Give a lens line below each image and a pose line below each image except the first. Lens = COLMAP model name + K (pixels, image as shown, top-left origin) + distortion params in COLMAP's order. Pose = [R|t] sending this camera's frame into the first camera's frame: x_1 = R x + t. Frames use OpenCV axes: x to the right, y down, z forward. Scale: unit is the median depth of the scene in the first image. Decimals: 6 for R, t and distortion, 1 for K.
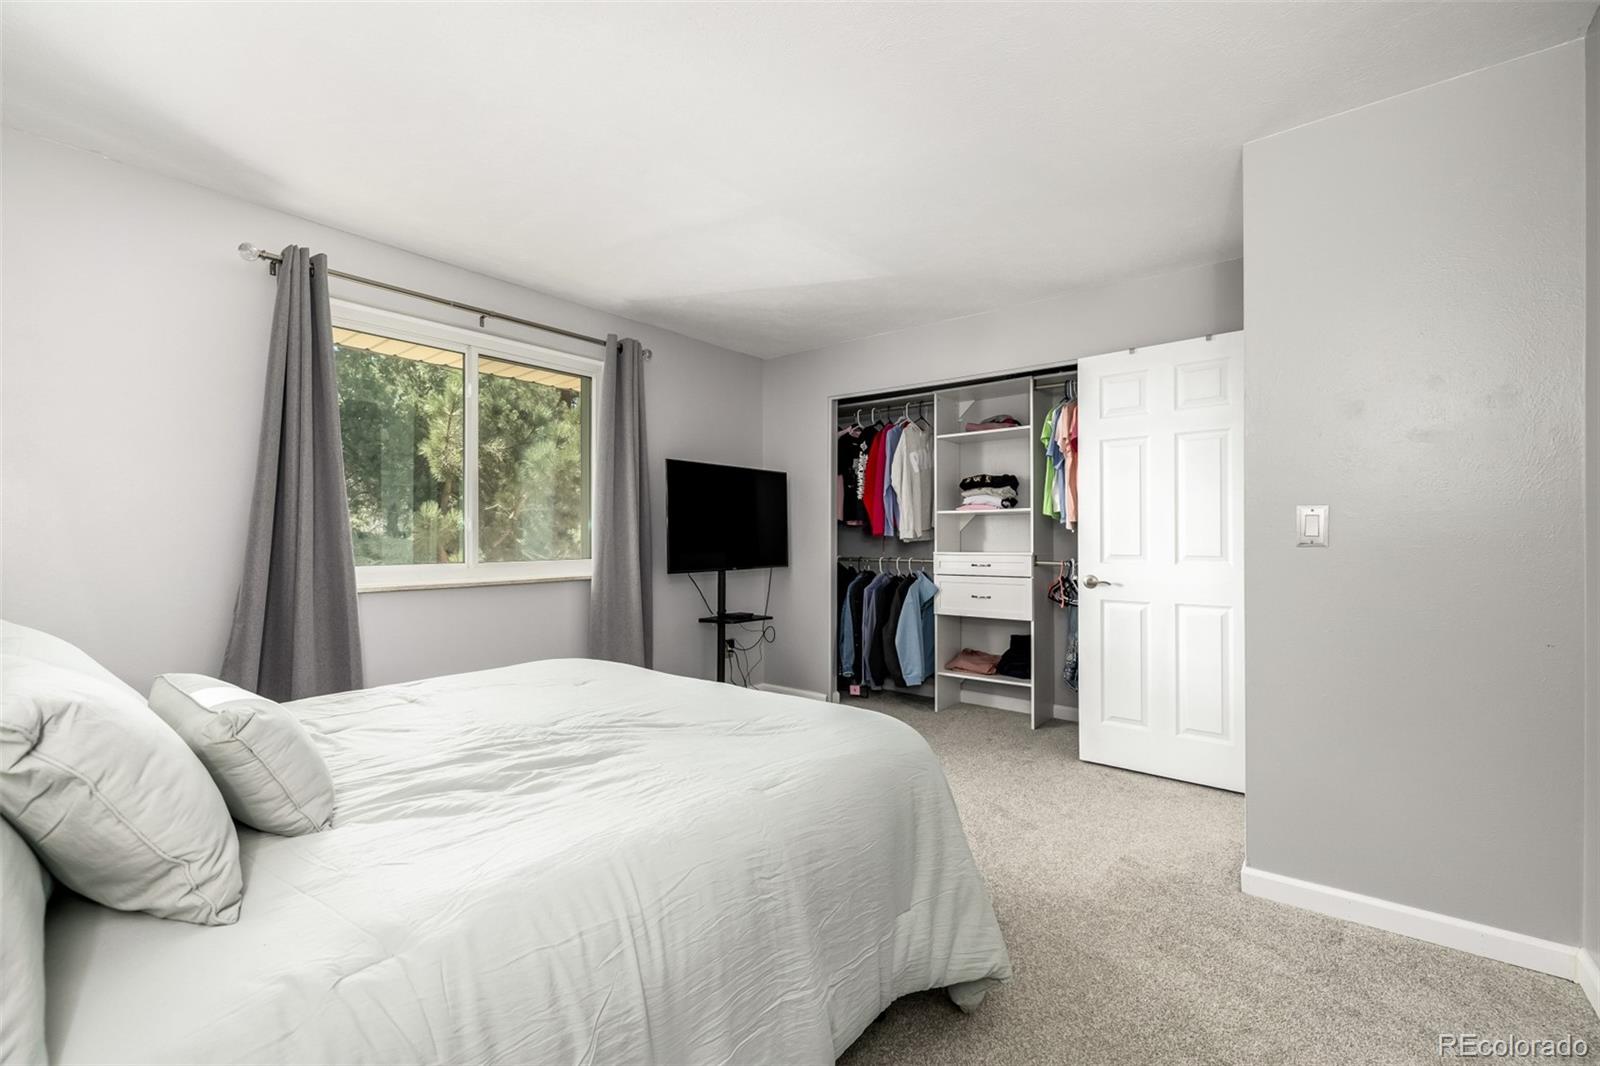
lens RADIAL K [[703.2, 0, 798.6], [0, 703.2, 532.1], [0, 0, 1]] dist [0.001088, 0.000401]
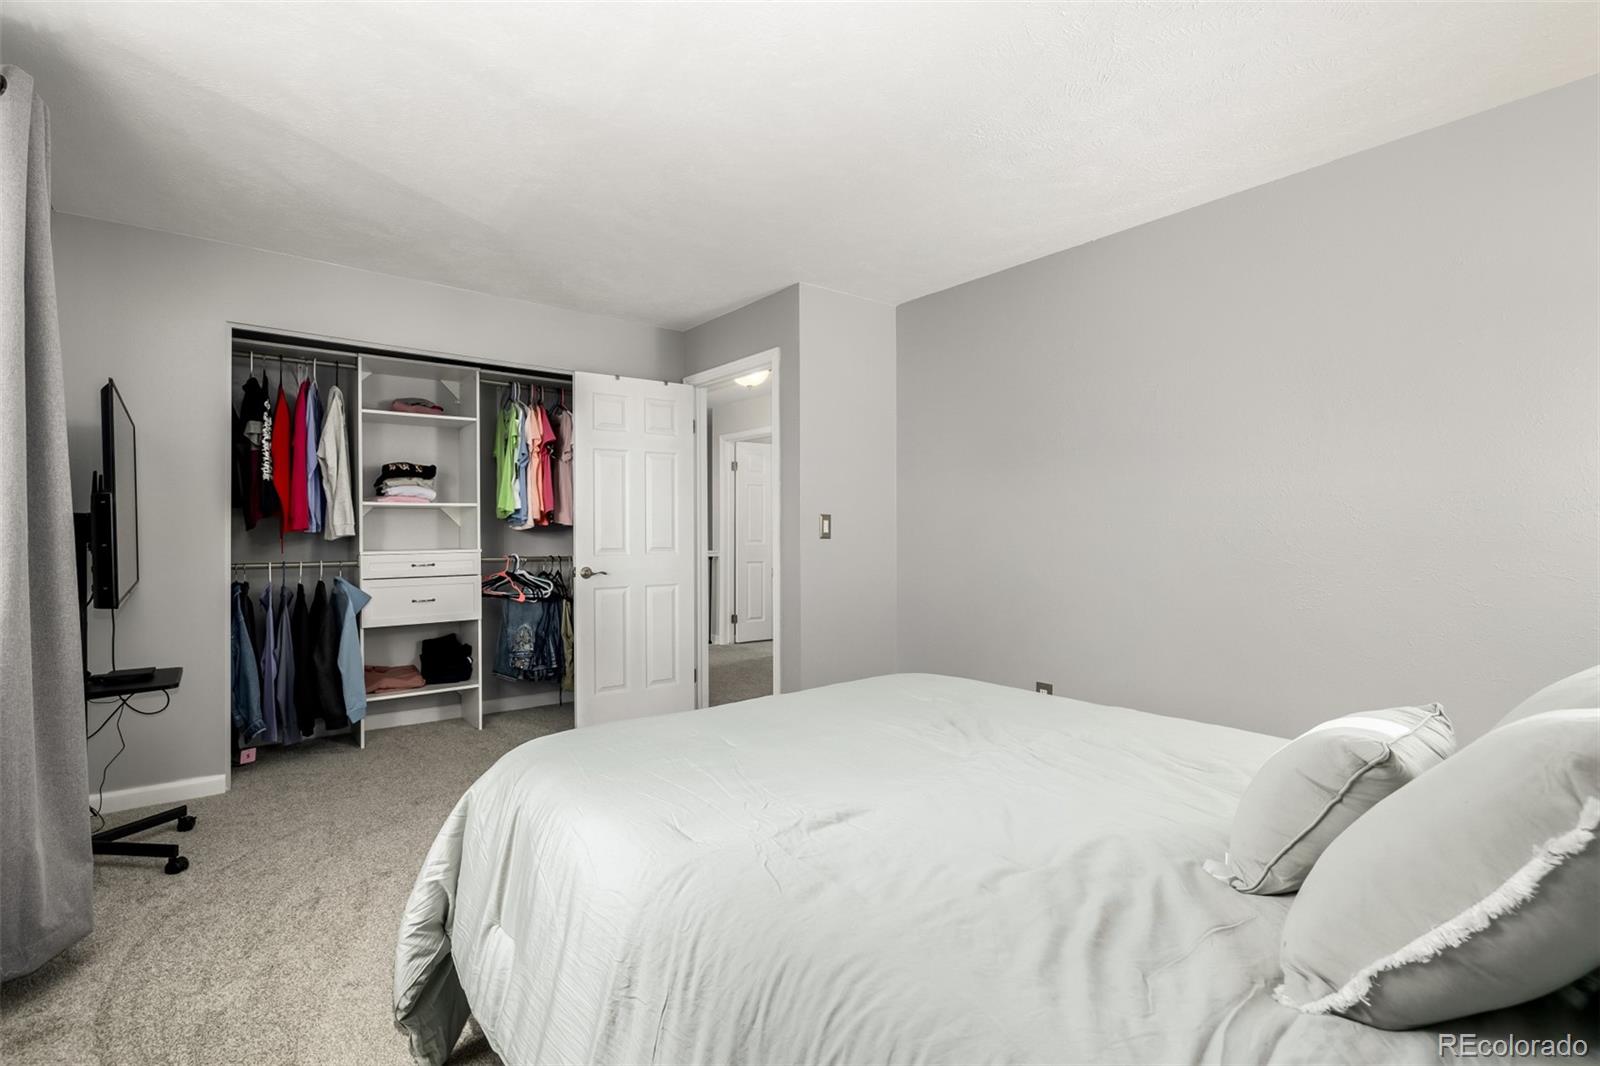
lens RADIAL K [[669.5, 0, 796.9], [0, 669.5, 532.8], [0, 0, 1]] dist [0.001252, 0.000105]
pose [[0.267825, 0.004887, 0.963455, -0.420681], [-0.001644, 0.999988, -0.004615, 0.009174], [-0.963466, -0.000348, 0.267830, 0.310365]]
